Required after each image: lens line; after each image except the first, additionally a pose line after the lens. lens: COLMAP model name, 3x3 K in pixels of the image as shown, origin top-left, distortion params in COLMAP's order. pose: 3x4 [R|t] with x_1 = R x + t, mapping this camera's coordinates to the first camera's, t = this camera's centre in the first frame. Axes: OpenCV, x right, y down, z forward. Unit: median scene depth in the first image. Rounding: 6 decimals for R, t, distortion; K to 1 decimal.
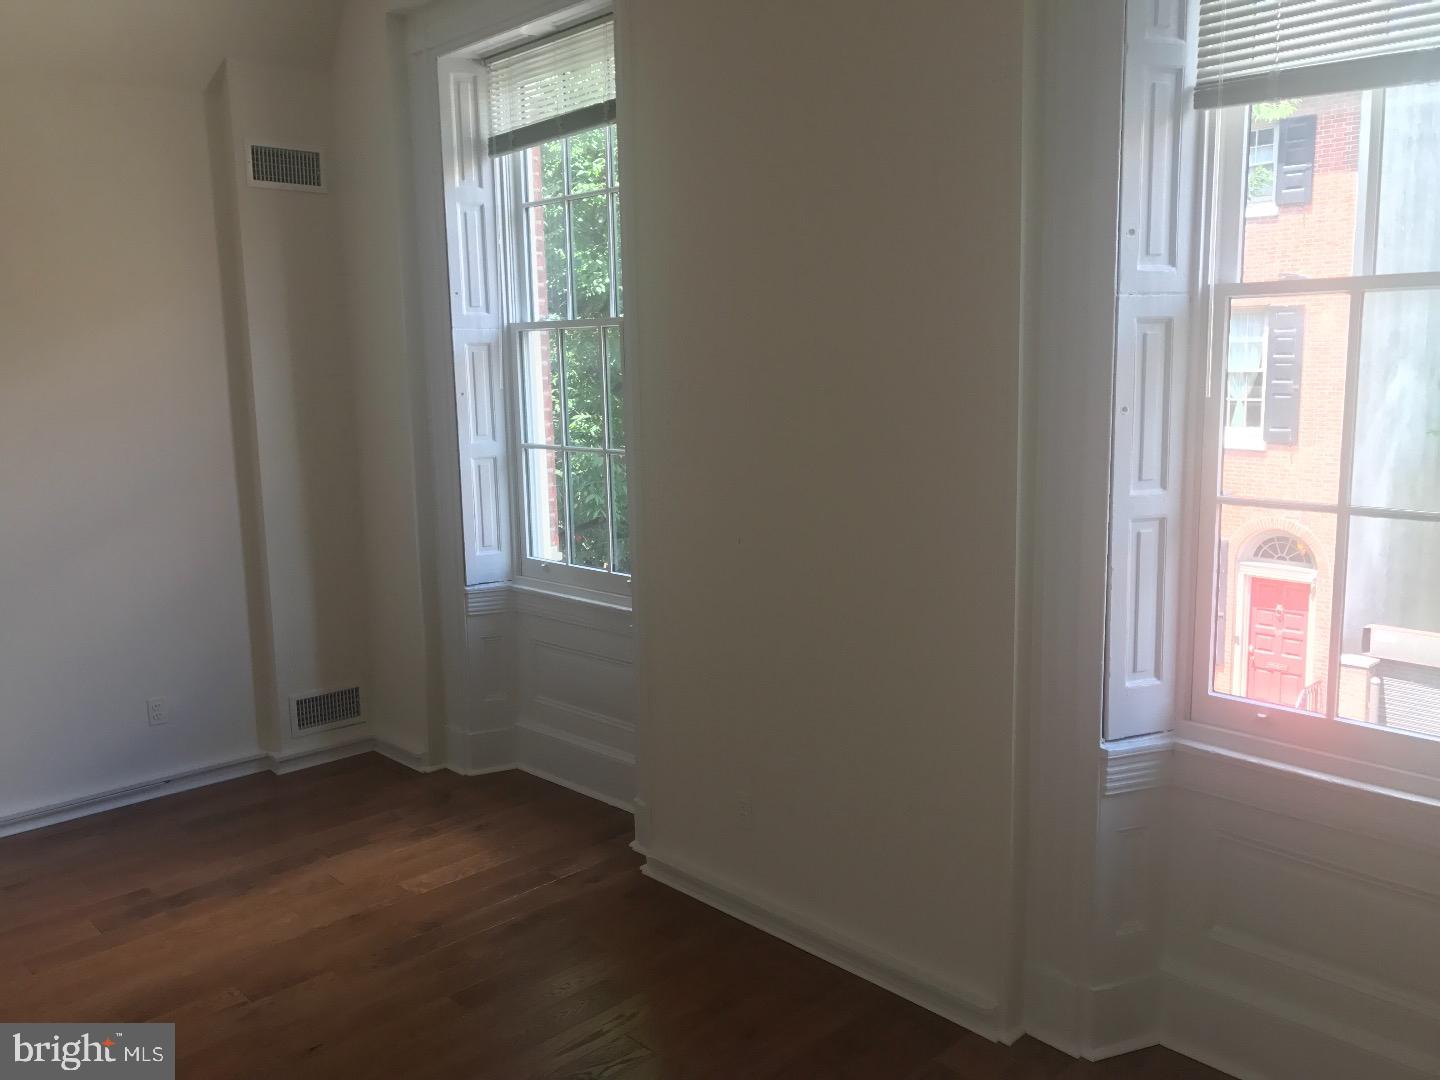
lens RADIAL K [[1190.1, 0, 720.5], [0, 1190.1, 530.3], [0, 0, 1]] dist [0.038732, -0.008325]
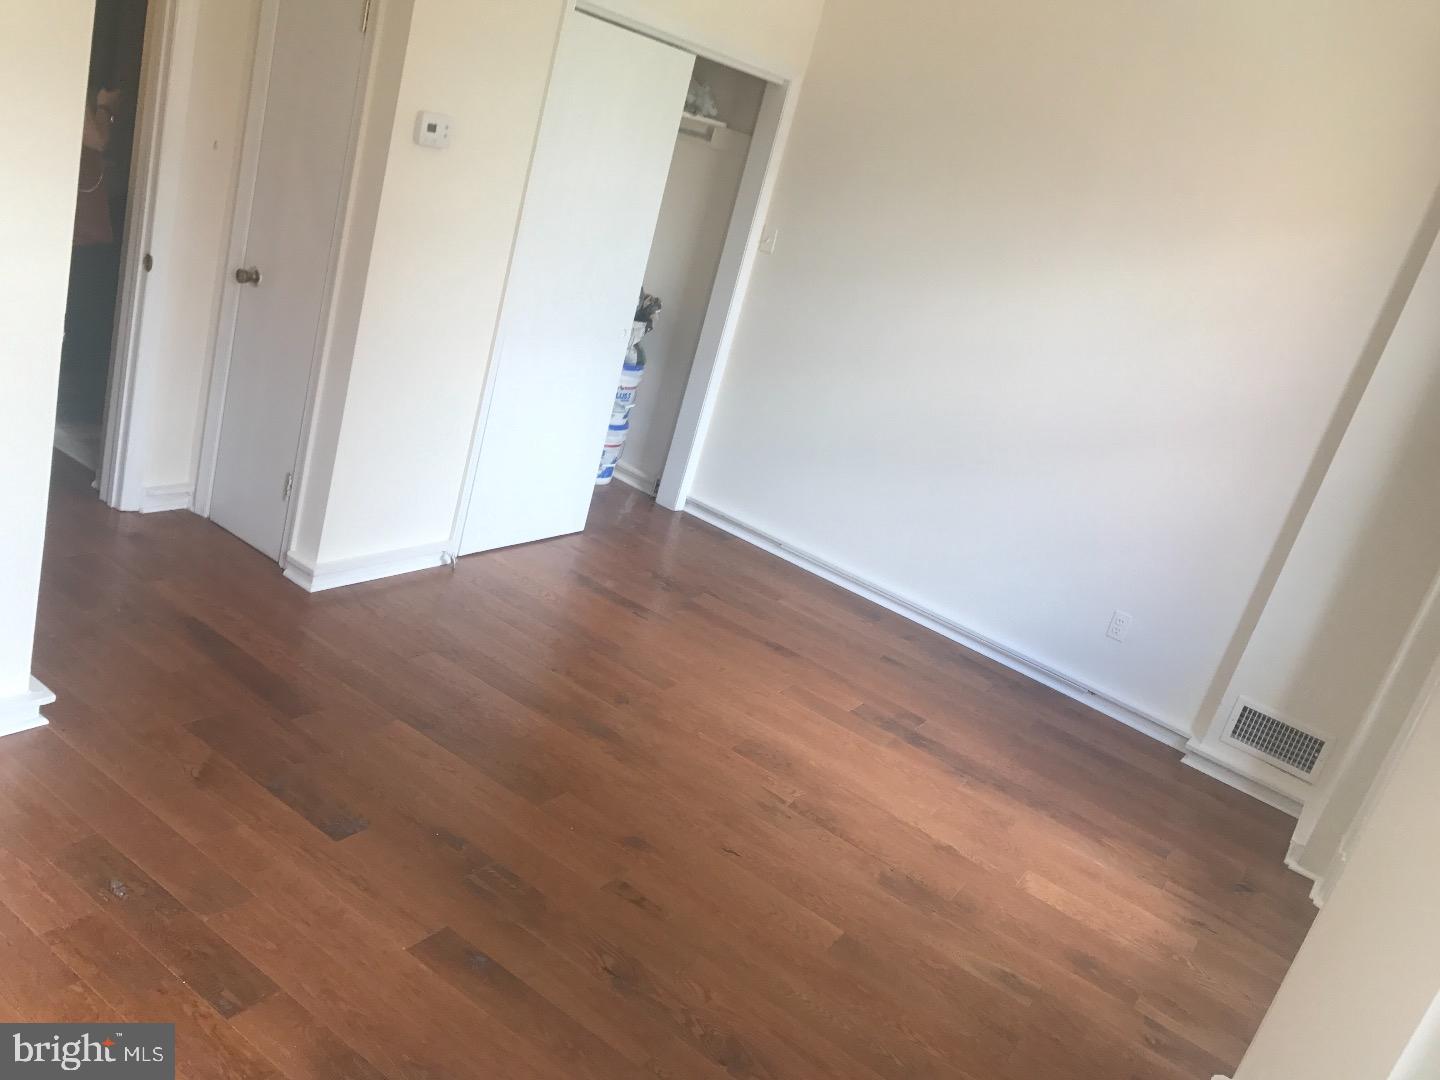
lens RADIAL K [[1169.1, 0, 718.8], [0, 1169.1, 535.1], [0, 0, 1]] dist [0.103467, -0.289945]
pose [[0.213999, 0.393916, -0.893887, 0.303656], [-0.405585, 0.868311, 0.285547, -0.057687], [0.888653, 0.301441, 0.345585, 0.382921]]
